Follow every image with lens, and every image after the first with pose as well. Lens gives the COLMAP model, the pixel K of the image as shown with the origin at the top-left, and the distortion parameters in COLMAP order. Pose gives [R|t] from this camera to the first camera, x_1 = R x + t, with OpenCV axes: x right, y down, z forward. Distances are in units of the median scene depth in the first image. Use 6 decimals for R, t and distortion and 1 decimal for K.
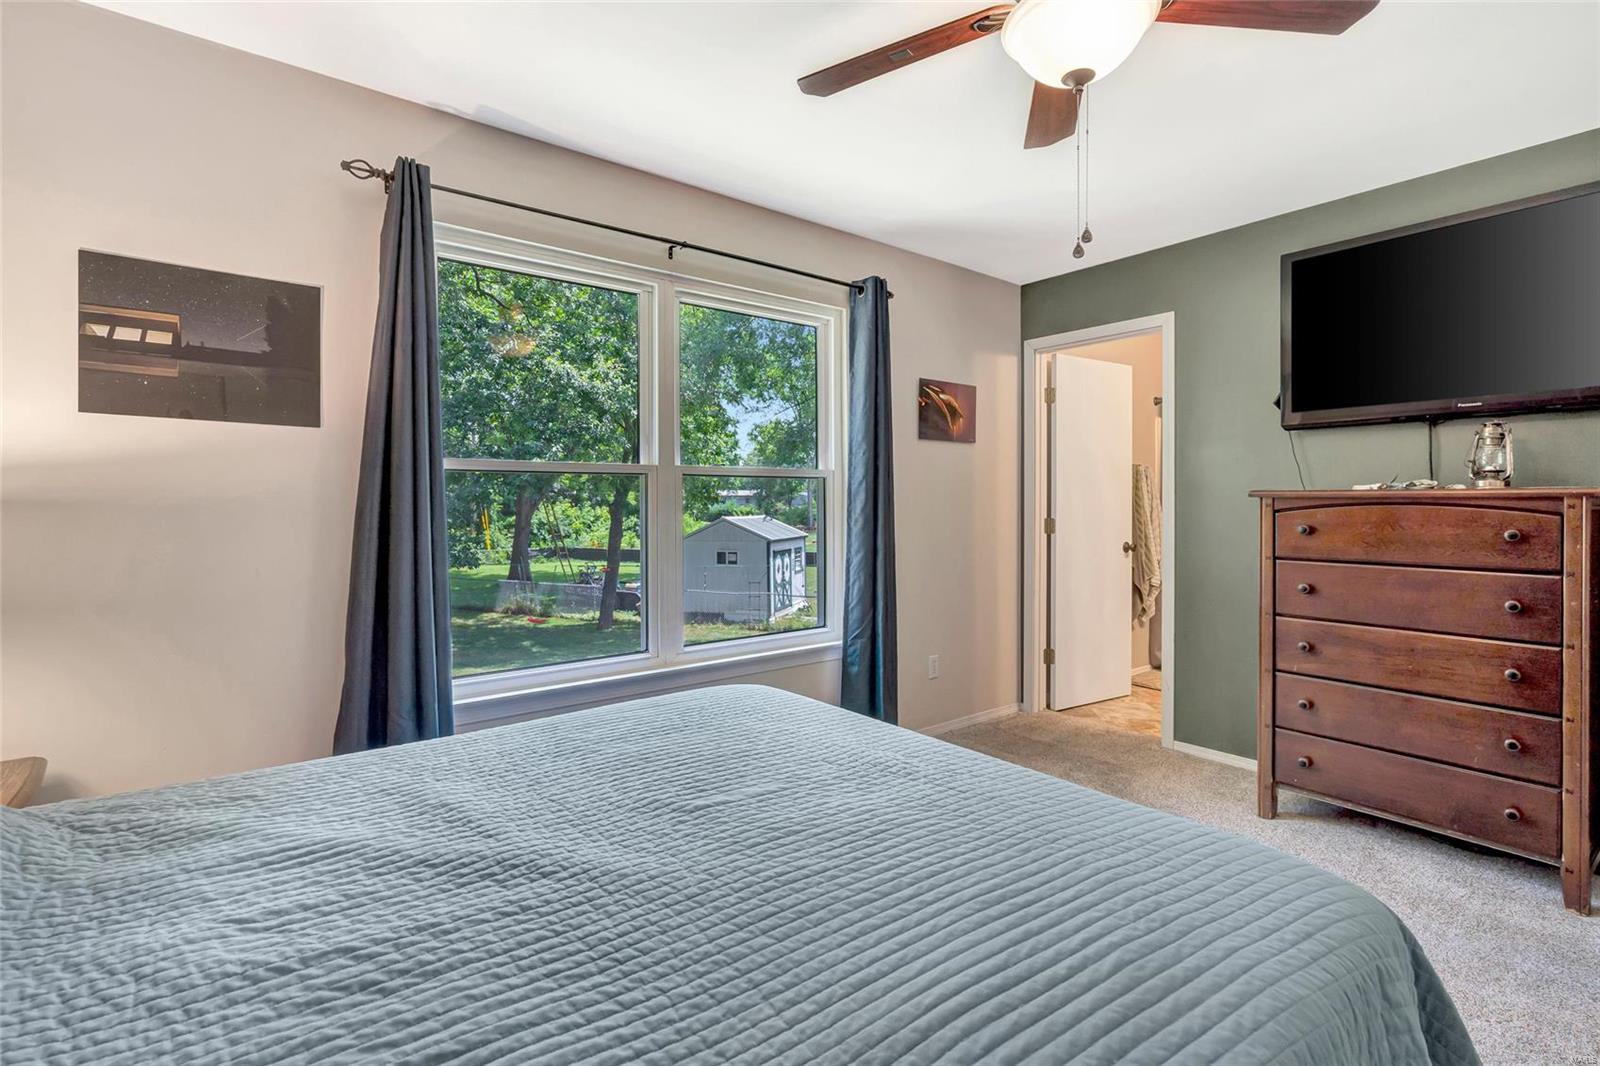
lens RADIAL K [[728.8, 0, 798.4], [0, 728.8, 532.3], [0, 0, 1]] dist [-0.001821, 0.000838]
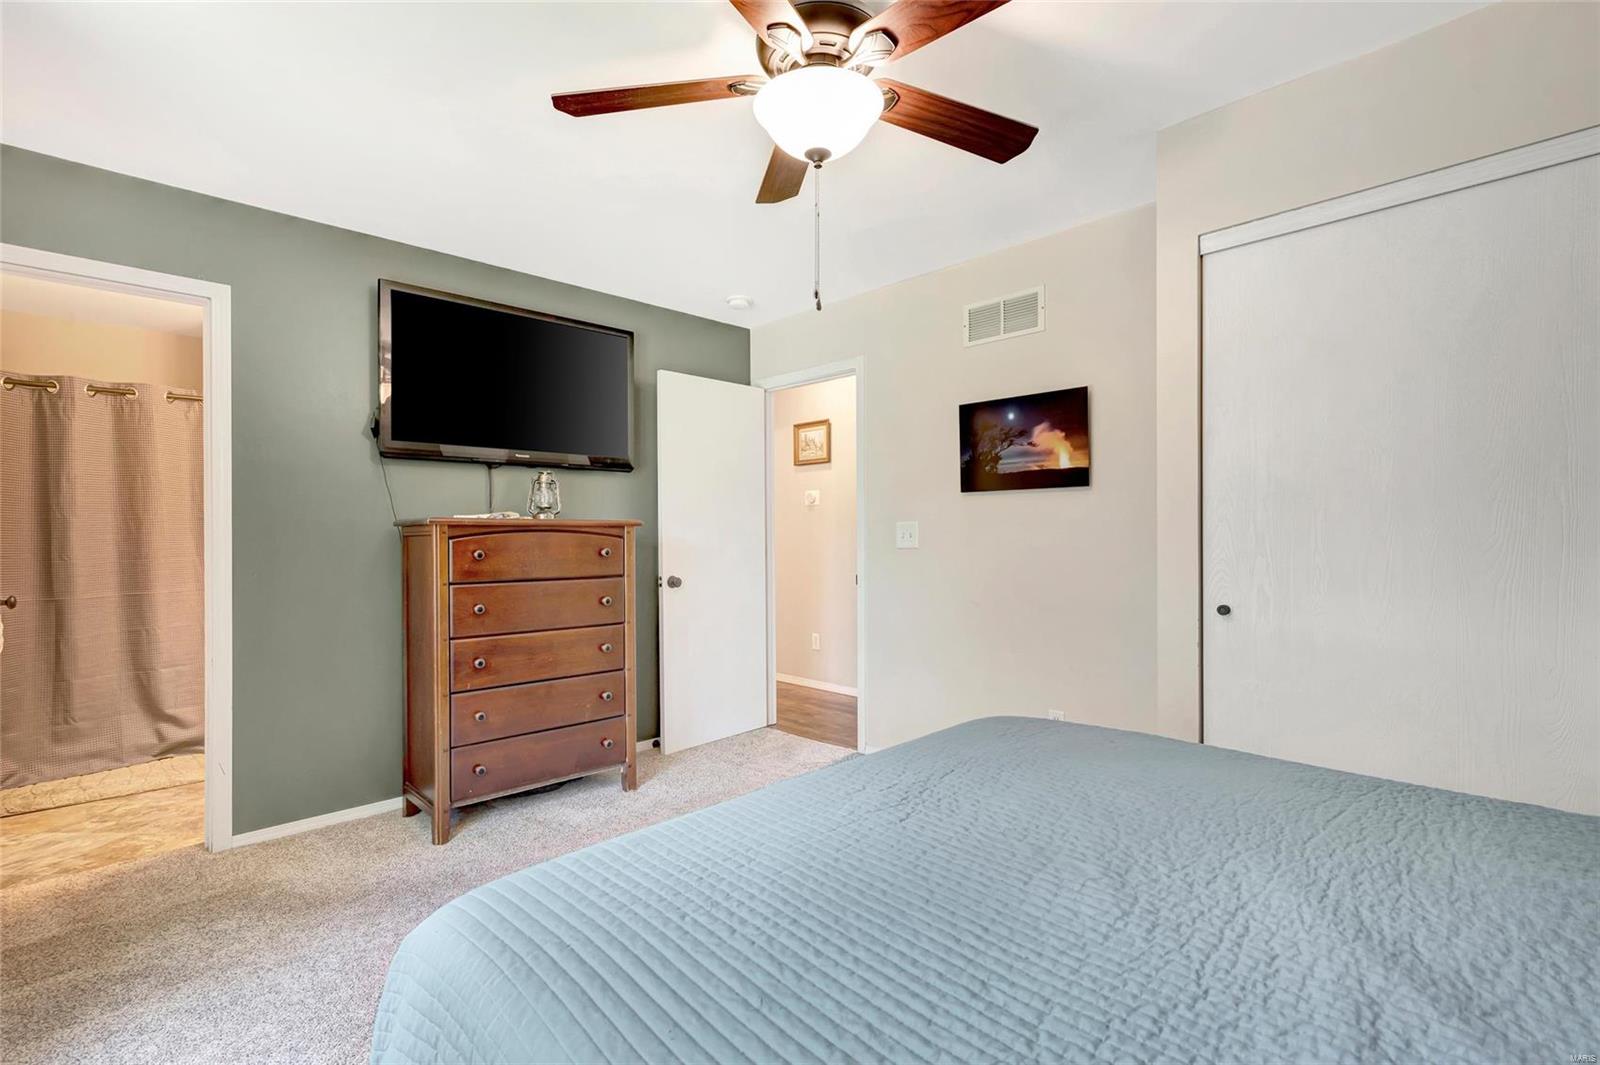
lens RADIAL K [[715.2, 0, 805.2], [0, 715.2, 537.6], [0, 0, 1]] dist [-0.012423, 0.000269]
pose [[-0.102658, -0.002380, 0.994714, -0.413485], [0.042588, 0.999070, 0.006786, -0.015087], [-0.993805, 0.043059, -0.102462, 0.635662]]
